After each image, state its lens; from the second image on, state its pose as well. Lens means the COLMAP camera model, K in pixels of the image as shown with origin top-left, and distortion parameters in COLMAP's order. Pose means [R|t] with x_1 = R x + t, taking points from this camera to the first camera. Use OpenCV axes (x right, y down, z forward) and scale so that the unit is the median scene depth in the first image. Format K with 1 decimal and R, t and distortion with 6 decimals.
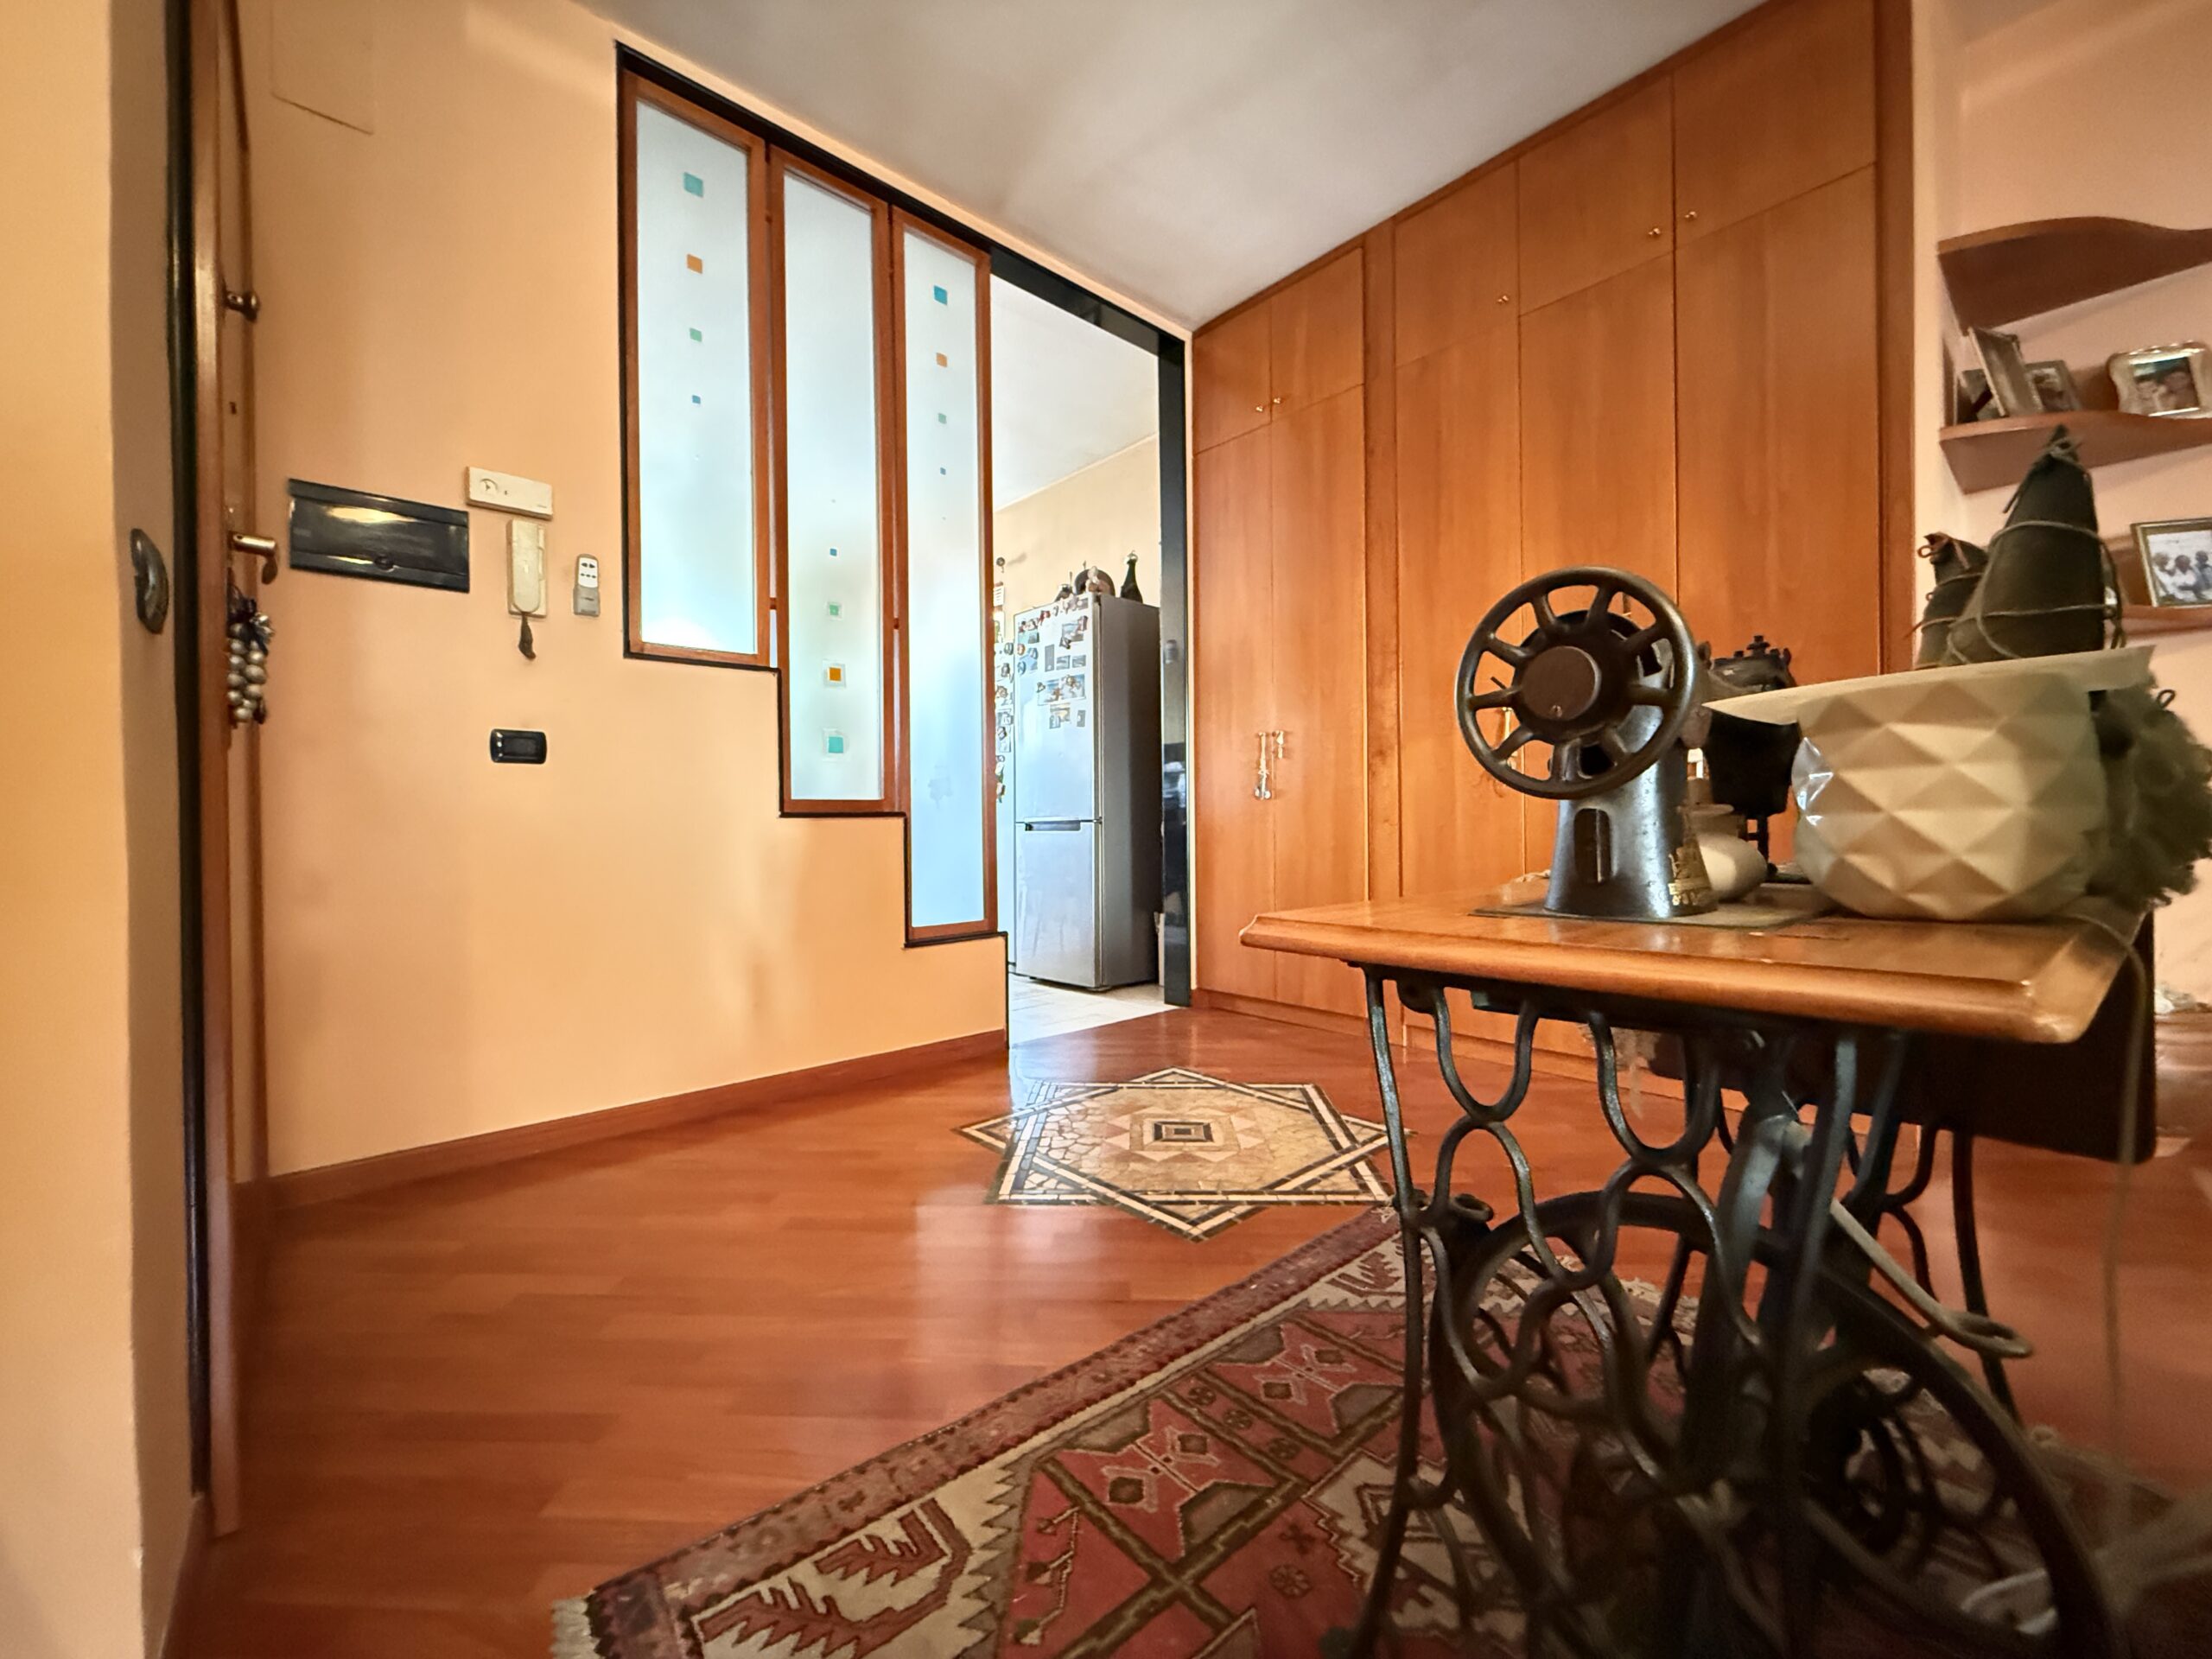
lens RADIAL K [[880.1, 0, 1100.6], [0, 880.1, 826.9], [0, 0, 1]] dist [-0.001651, 0.000559]
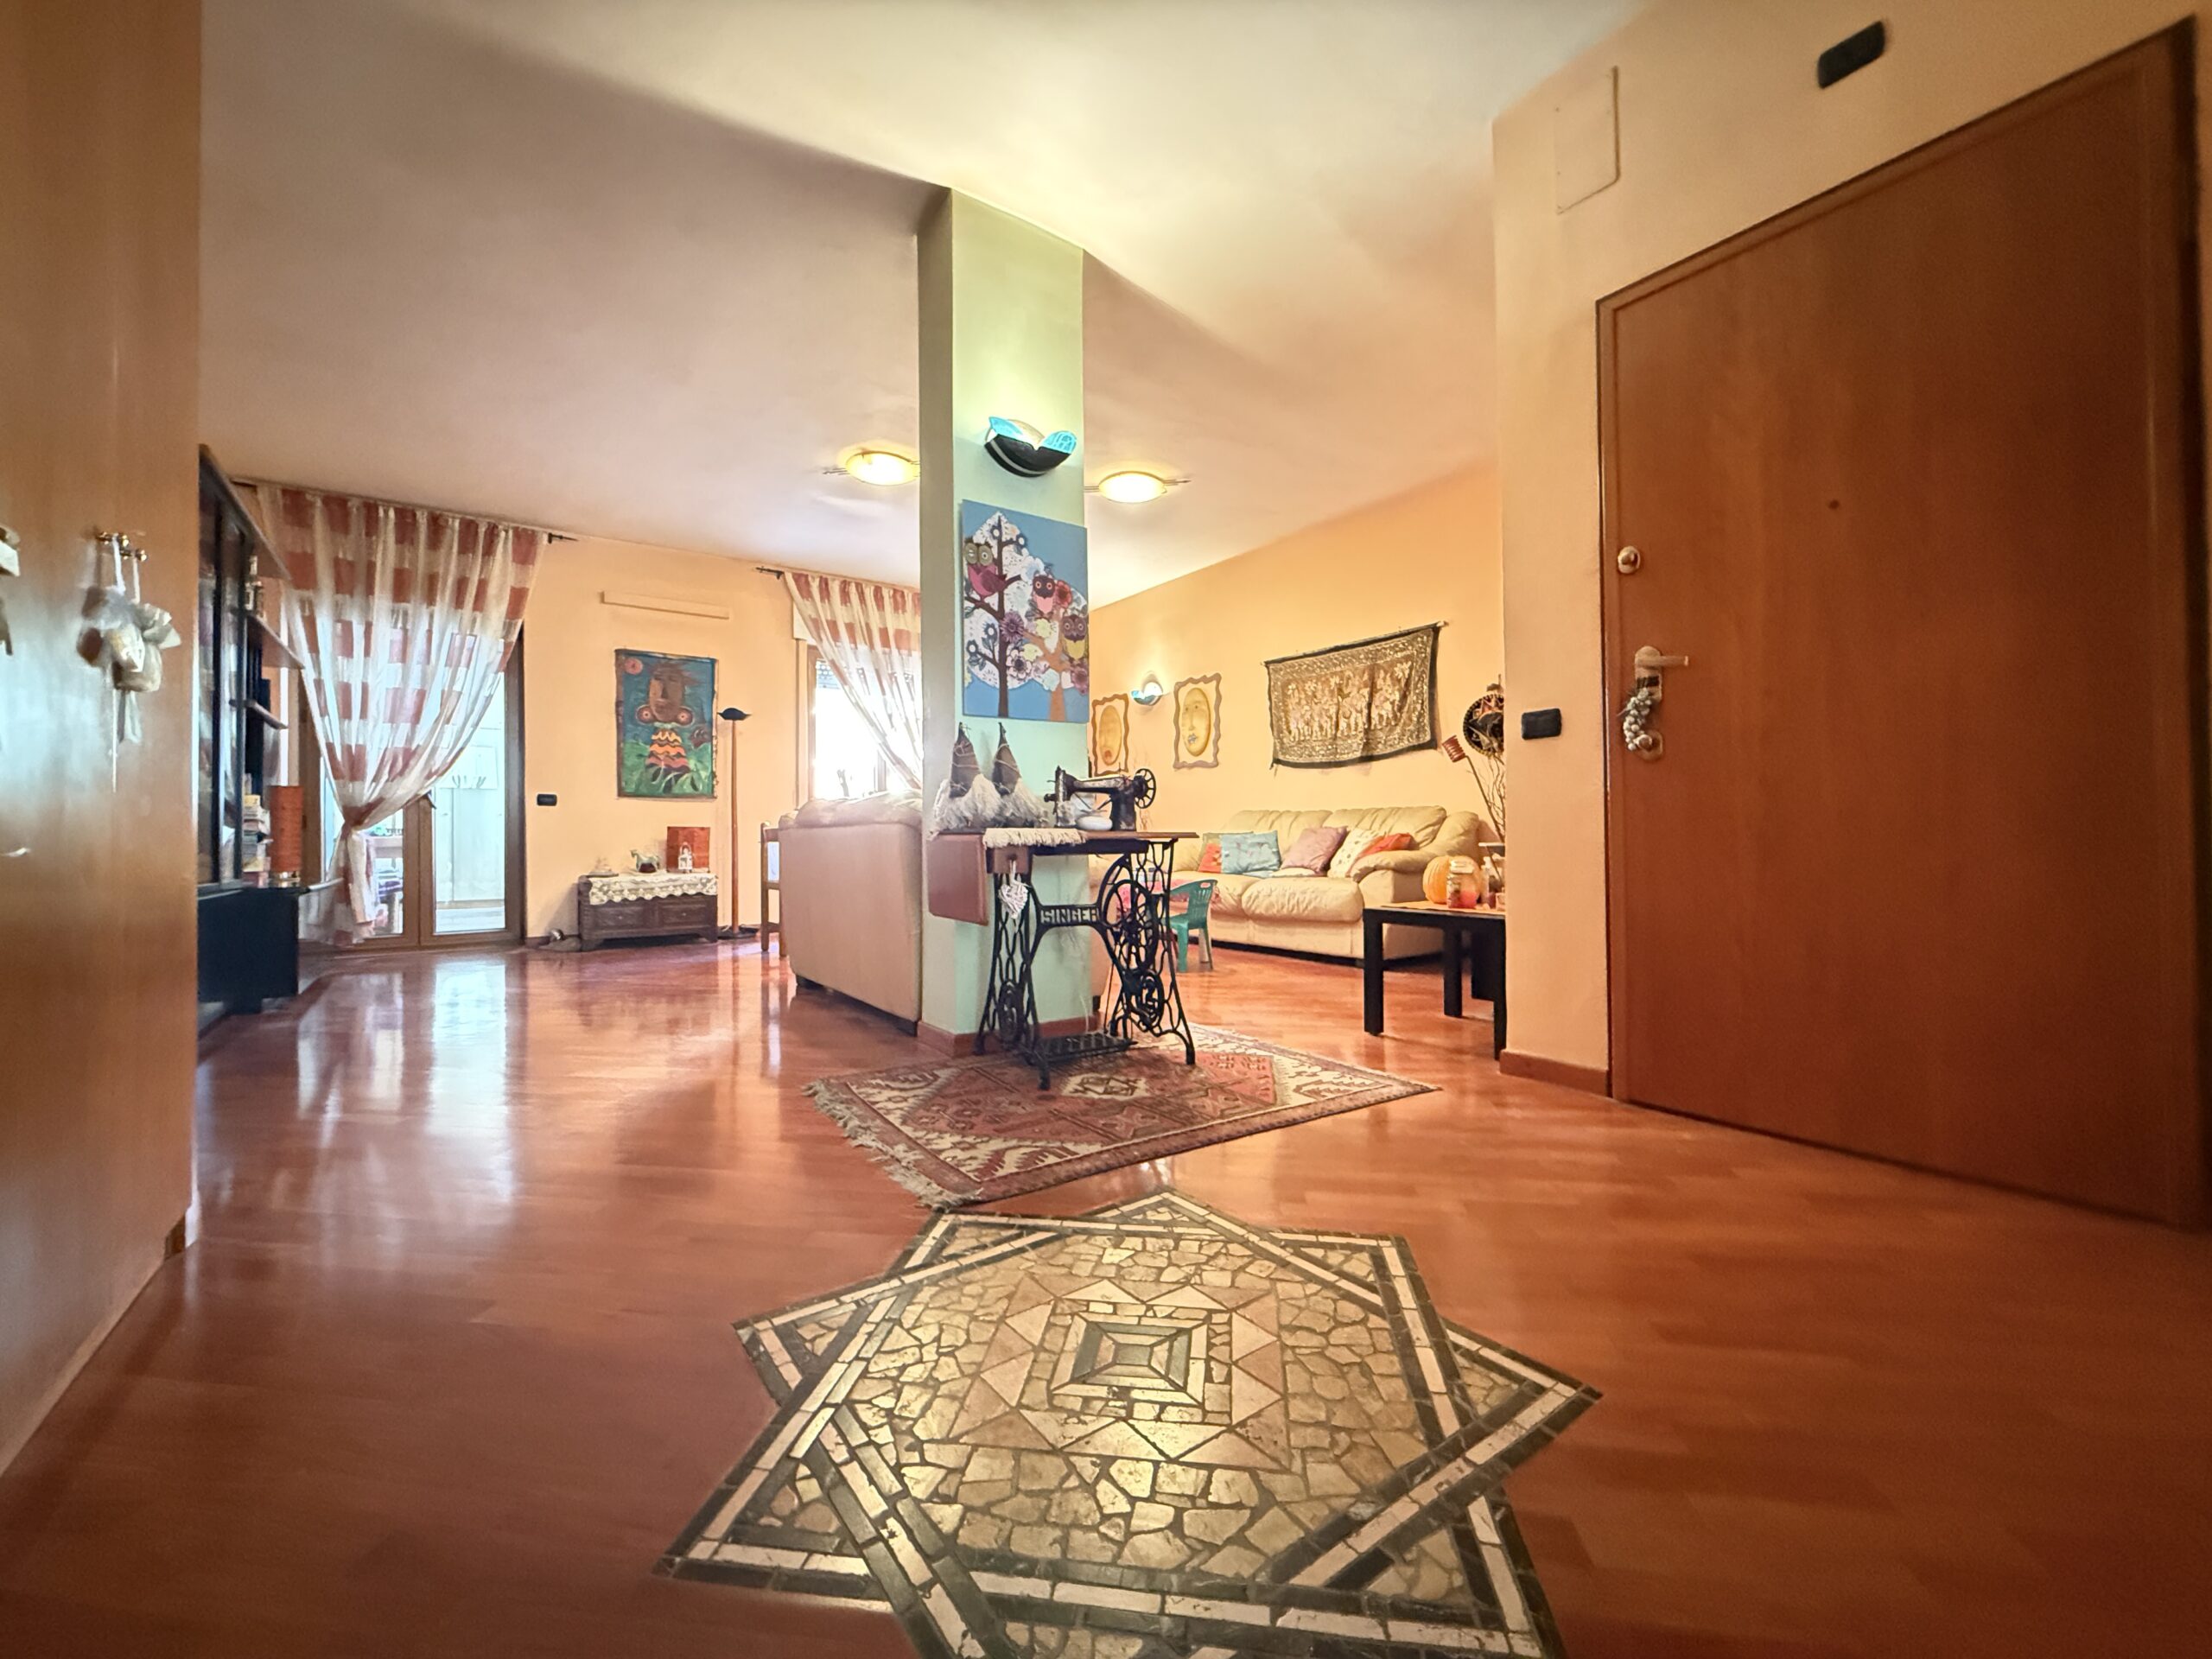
lens RADIAL K [[880.1, 0, 1100.0], [0, 880.1, 827.9], [0, 0, 1]] dist [-0.001651, 0.000559]
pose [[-0.993732, 0.023018, 0.109392, 0.046371], [0.022594, 0.999732, -0.005117, 0.025106], [-0.109481, -0.002613, -0.993985, 1.506845]]
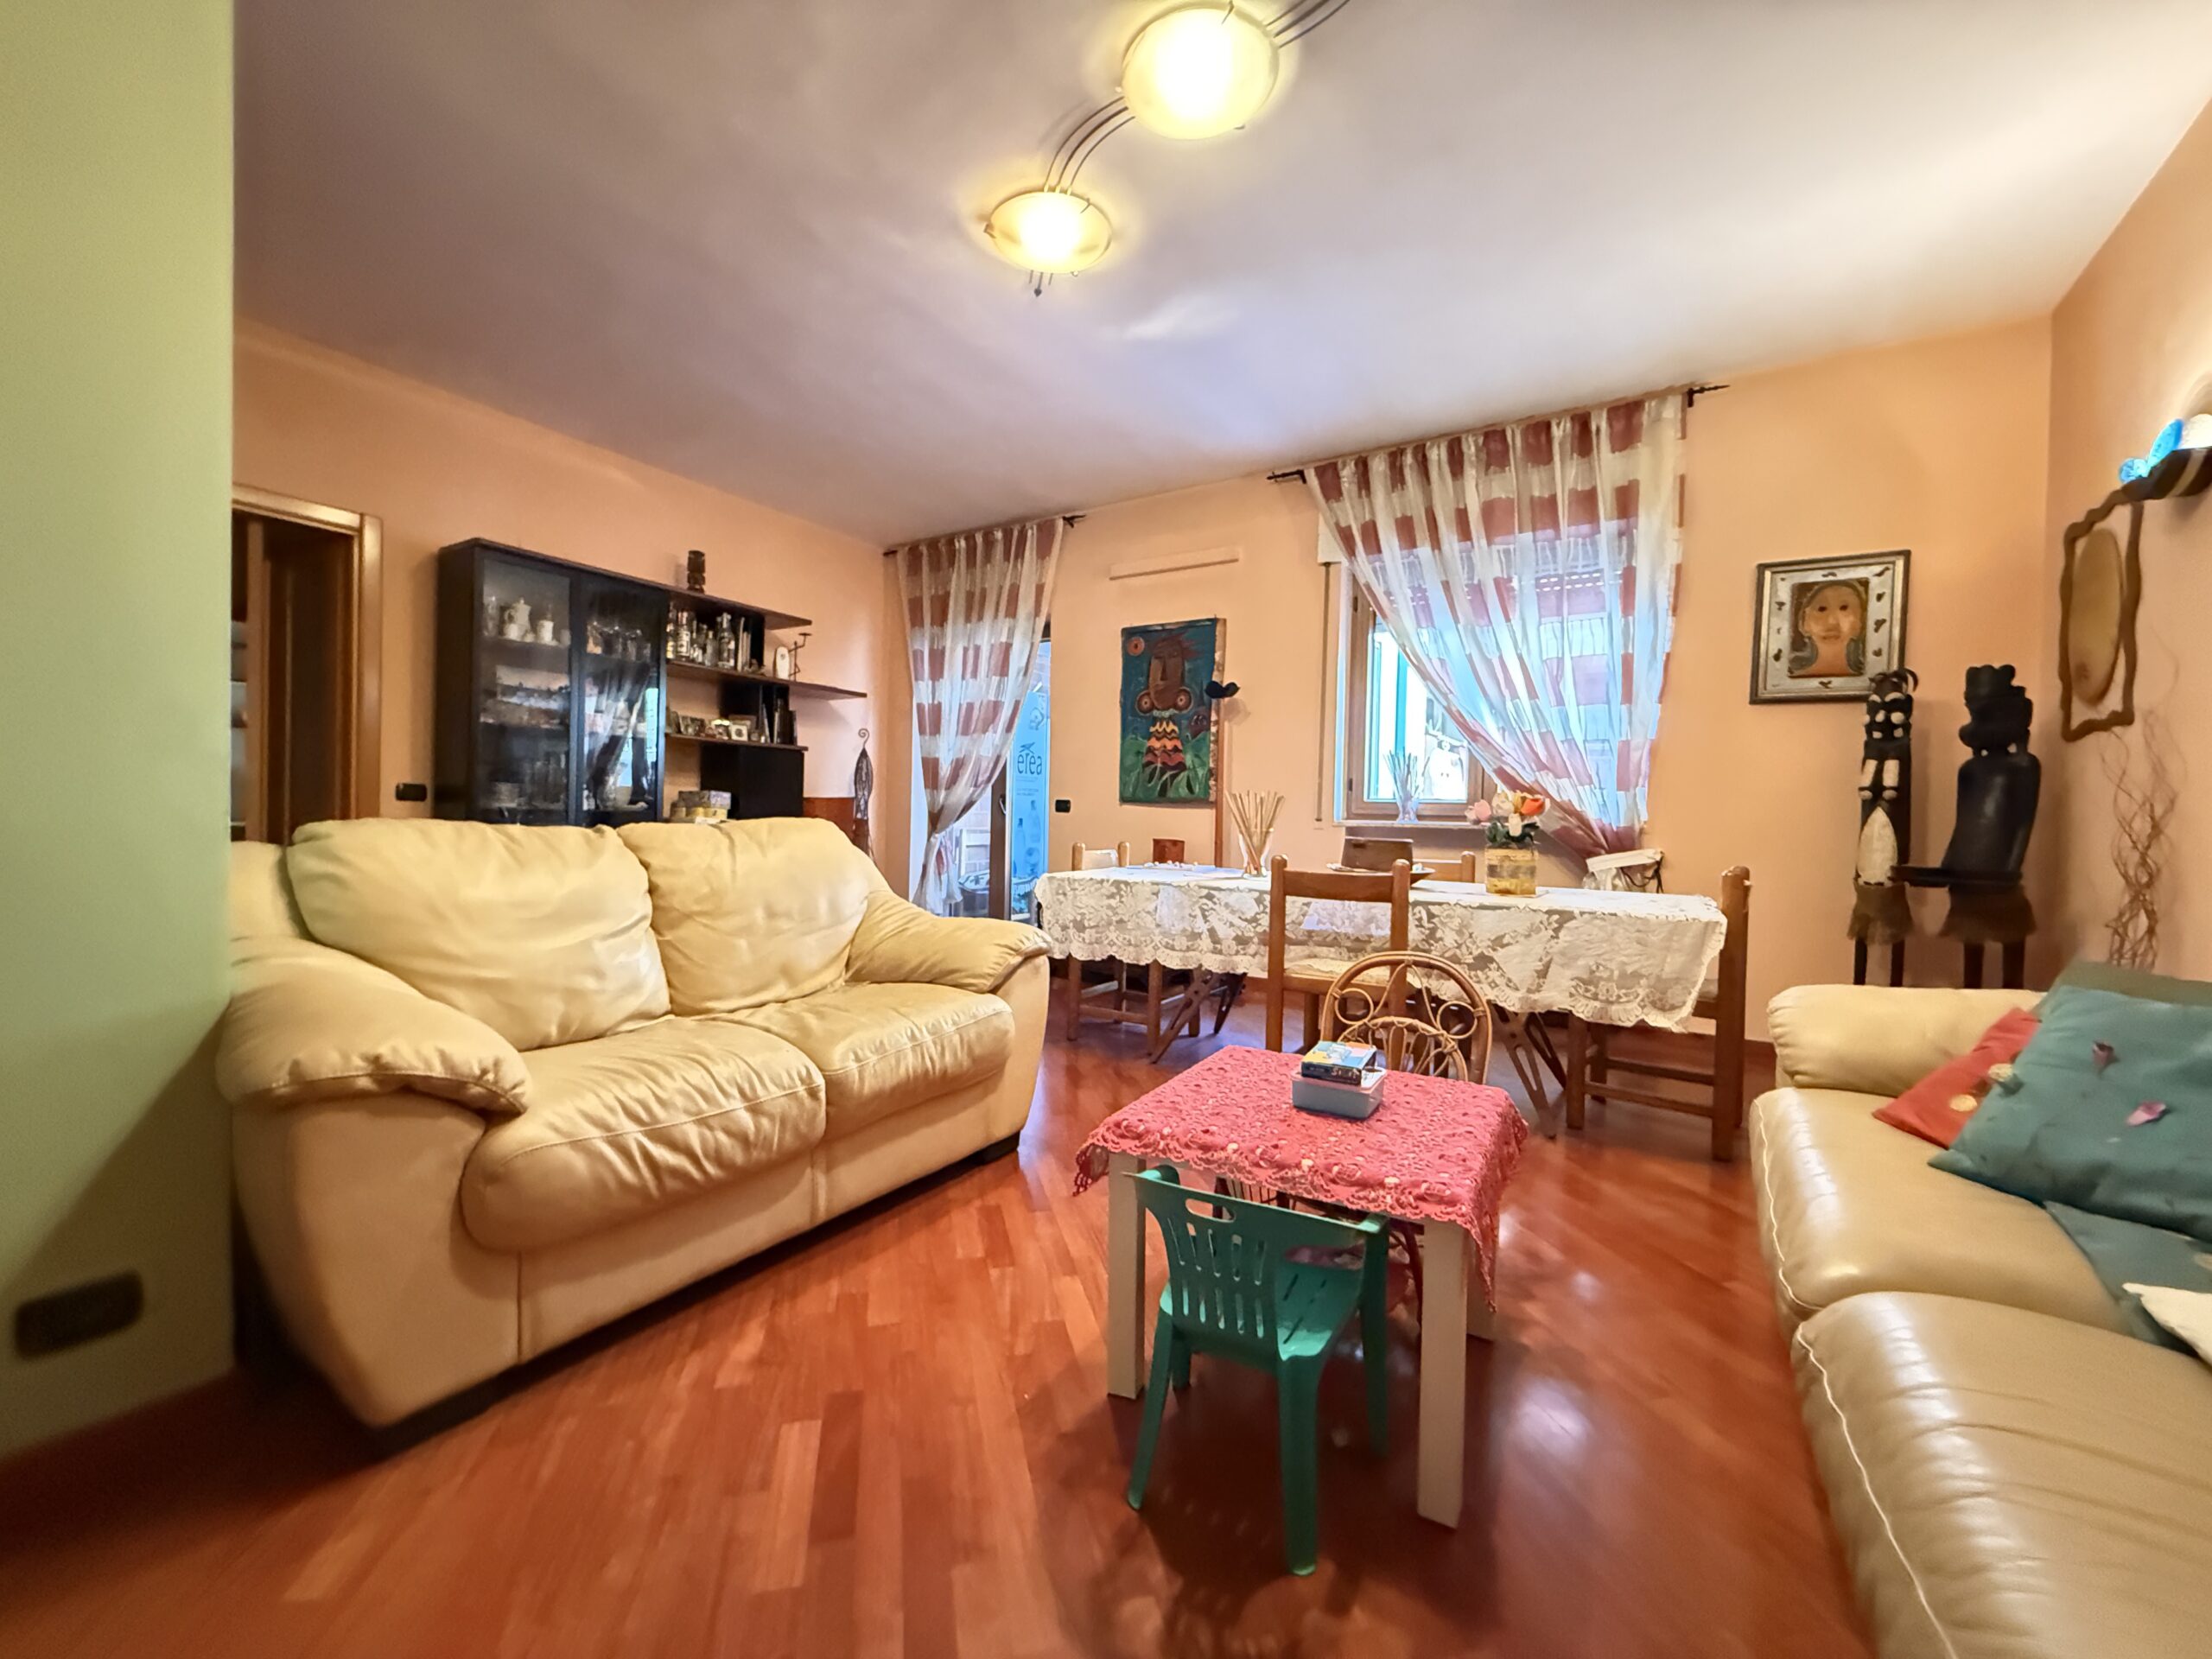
lens RADIAL K [[880.1, 0, 1099.7], [0, 880.1, 828.7], [0, 0, 1]] dist [-0.001651, 0.000559]
pose [[-0.268252, -0.008320, 0.963313, -0.416216], [-0.013765, 0.999894, 0.004803, -0.058303], [-0.963250, -0.011972, -0.268338, -0.350353]]
